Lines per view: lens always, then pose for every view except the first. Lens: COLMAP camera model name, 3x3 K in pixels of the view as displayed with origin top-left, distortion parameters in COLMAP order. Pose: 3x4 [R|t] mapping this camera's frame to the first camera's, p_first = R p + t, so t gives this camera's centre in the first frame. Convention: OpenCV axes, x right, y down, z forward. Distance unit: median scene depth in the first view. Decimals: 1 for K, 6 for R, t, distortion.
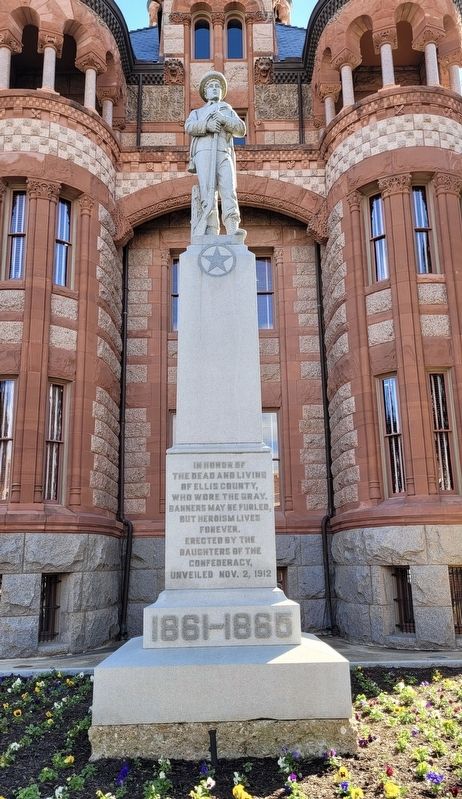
lens RADIAL K [[623.1, 0, 234.0], [0, 623.1, 413.9], [0, 0, 1]] dist [0.056186, -0.040934]
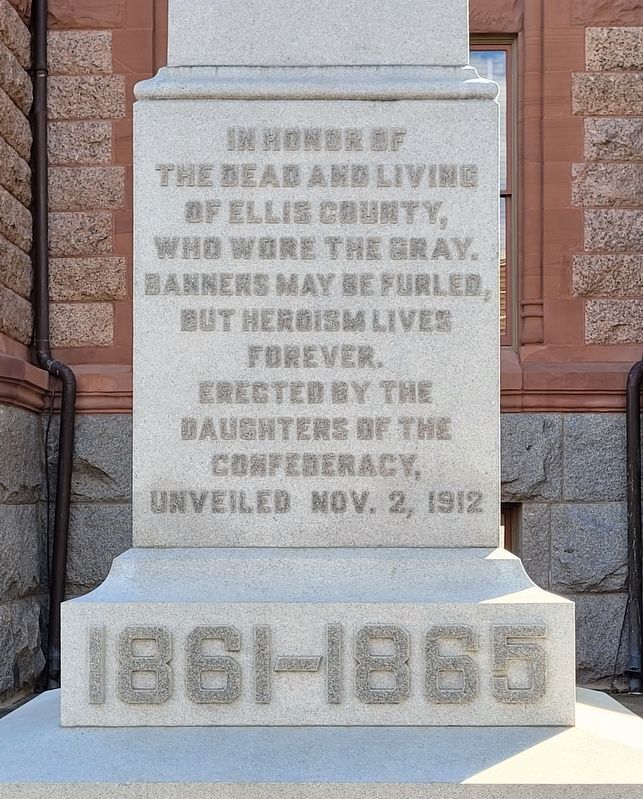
lens RADIAL K [[1699.4, 0, 321.2], [0, 1699.4, 467.8], [0, 0, 1]] dist [0.044103, 0.000000]
pose [[0.999373, 0.018952, -0.029911, 0.002340], [-0.012156, 0.976995, 0.212915, 0.027188], [0.033258, -0.212418, 0.976613, 0.083330]]
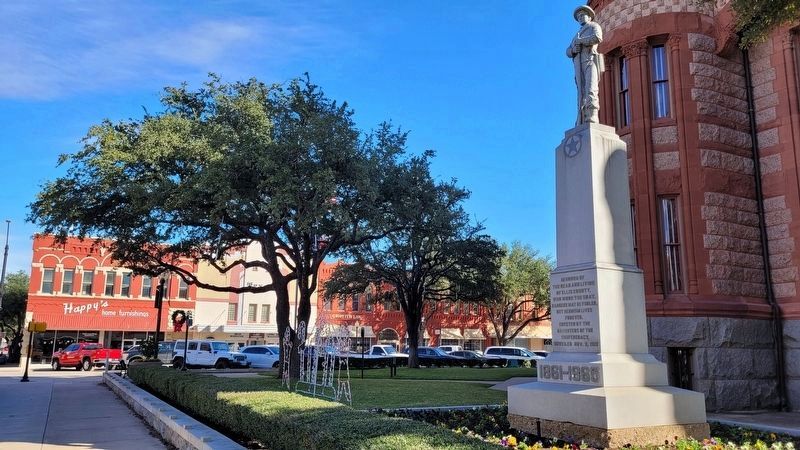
lens RADIAL K [[613.6, 0, 402.5], [0, 613.6, 231.6], [0, 0, 1]] dist [0.056073, -0.000098]
pose [[0.475857, -0.138442, -0.868559, 0.518492], [0.188378, 0.980660, -0.053104, -0.016399], [0.859112, -0.138348, 0.492733, -0.073451]]
